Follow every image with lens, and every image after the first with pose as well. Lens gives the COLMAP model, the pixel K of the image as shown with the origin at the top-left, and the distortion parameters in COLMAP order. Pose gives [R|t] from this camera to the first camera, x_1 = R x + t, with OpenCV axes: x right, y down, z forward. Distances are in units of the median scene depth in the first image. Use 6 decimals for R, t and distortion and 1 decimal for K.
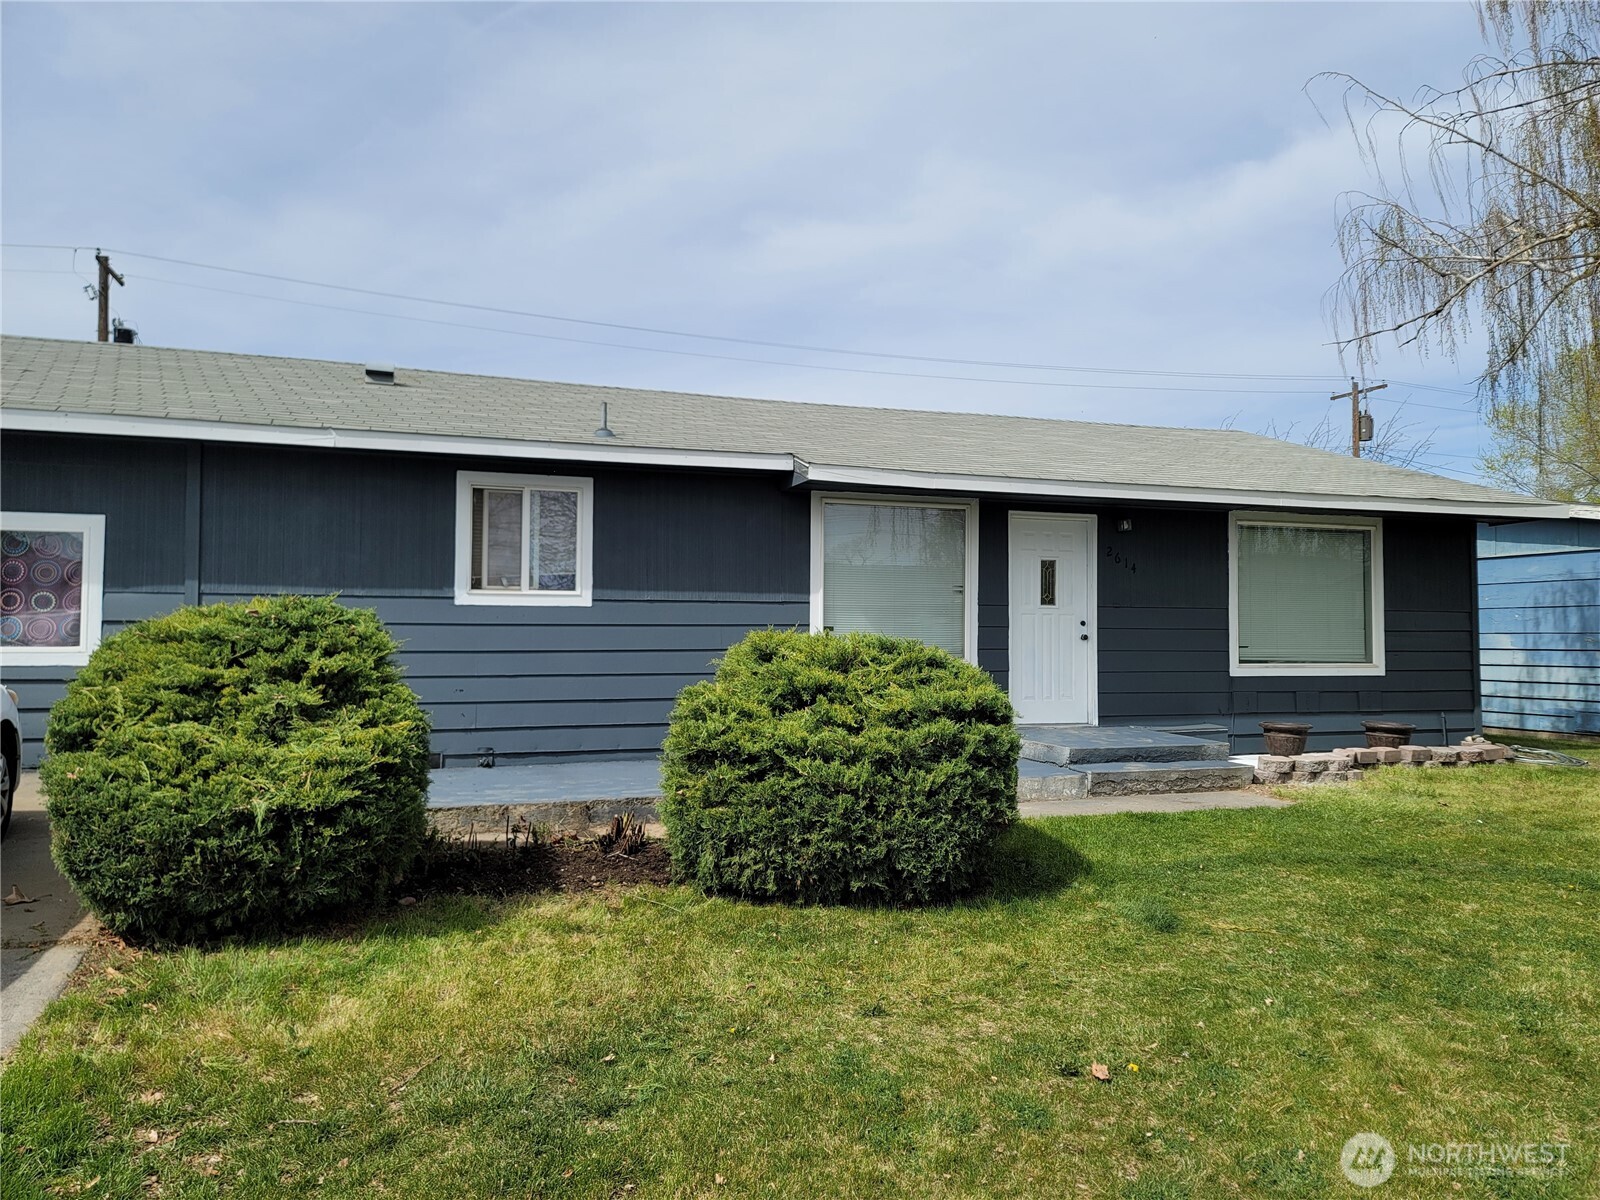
lens RADIAL K [[1183.0, 0, 807.4], [0, 1183.0, 599.9], [0, 0, 1]] dist [0.044693, 0.000123]
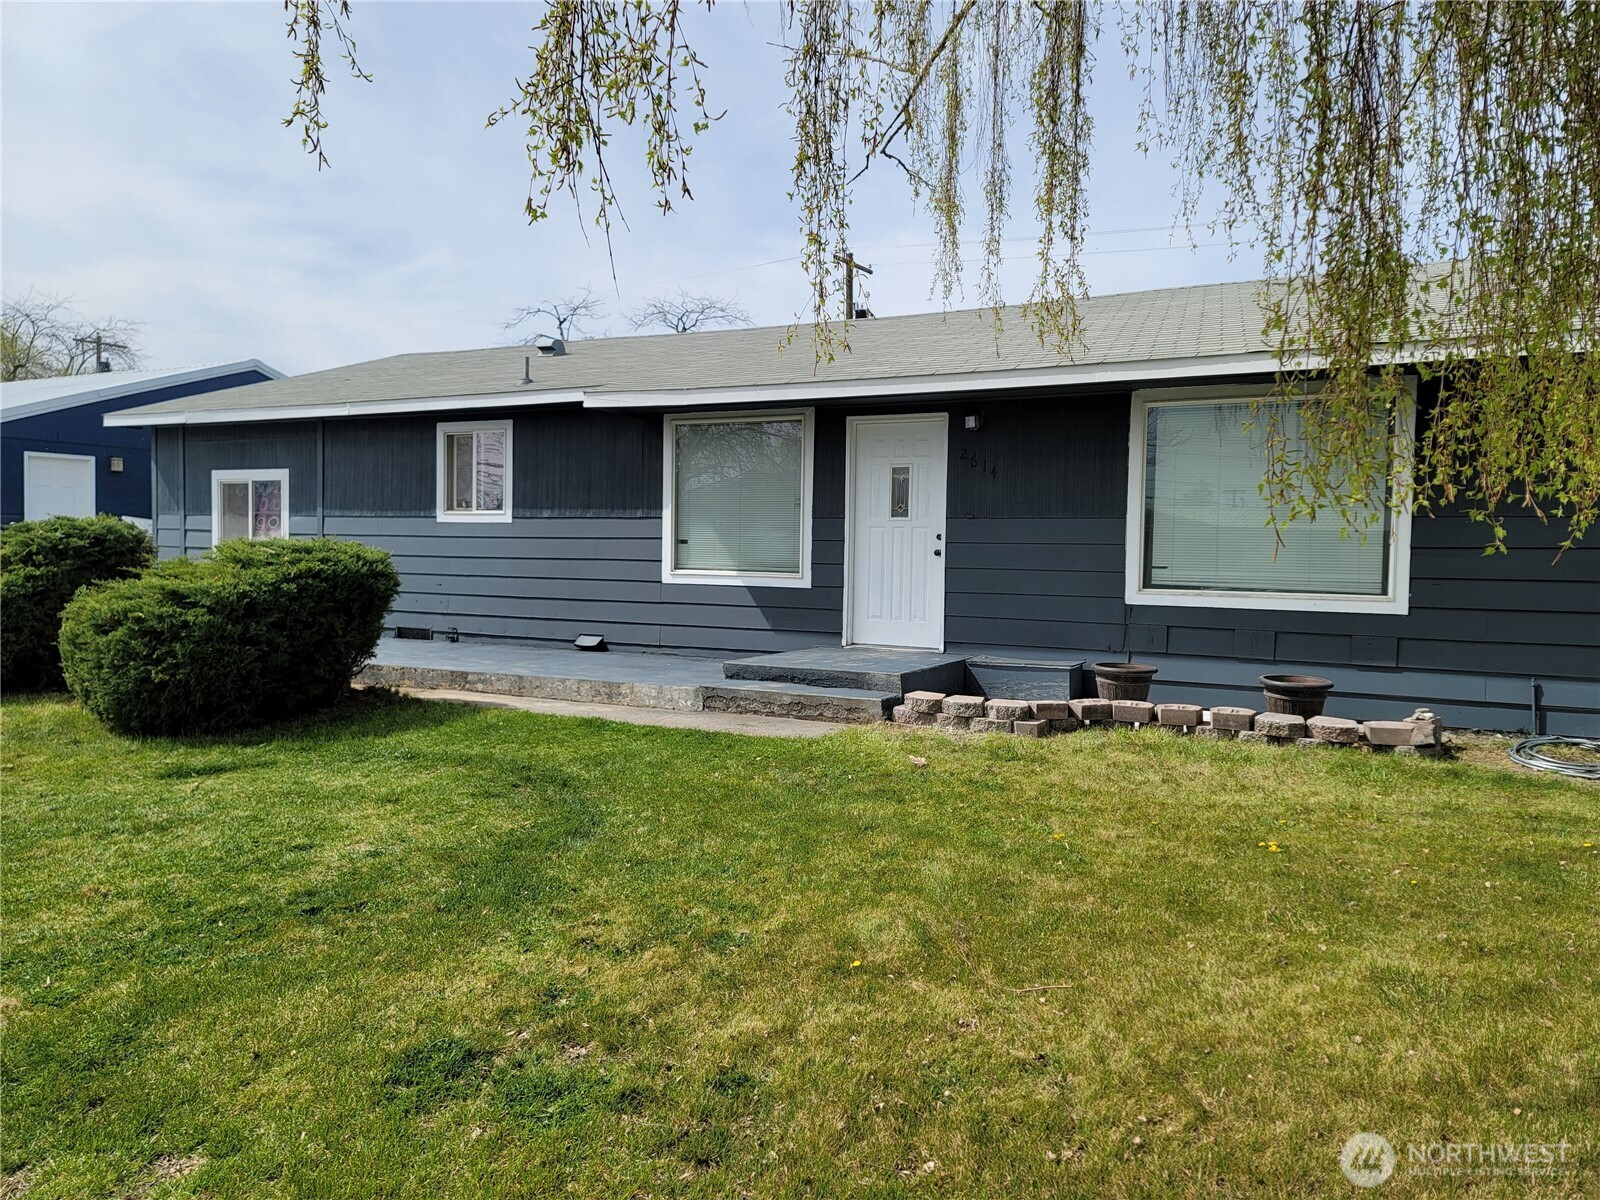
lens RADIAL K [[1183.0, 0, 807.4], [0, 1183.0, 599.9], [0, 0, 1]] dist [0.044693, 0.000123]
pose [[0.665753, 0.036486, -0.745280, 0.900354], [0.008469, 0.998370, 0.056441, 0.017306], [0.746124, -0.043887, 0.664359, 0.364998]]
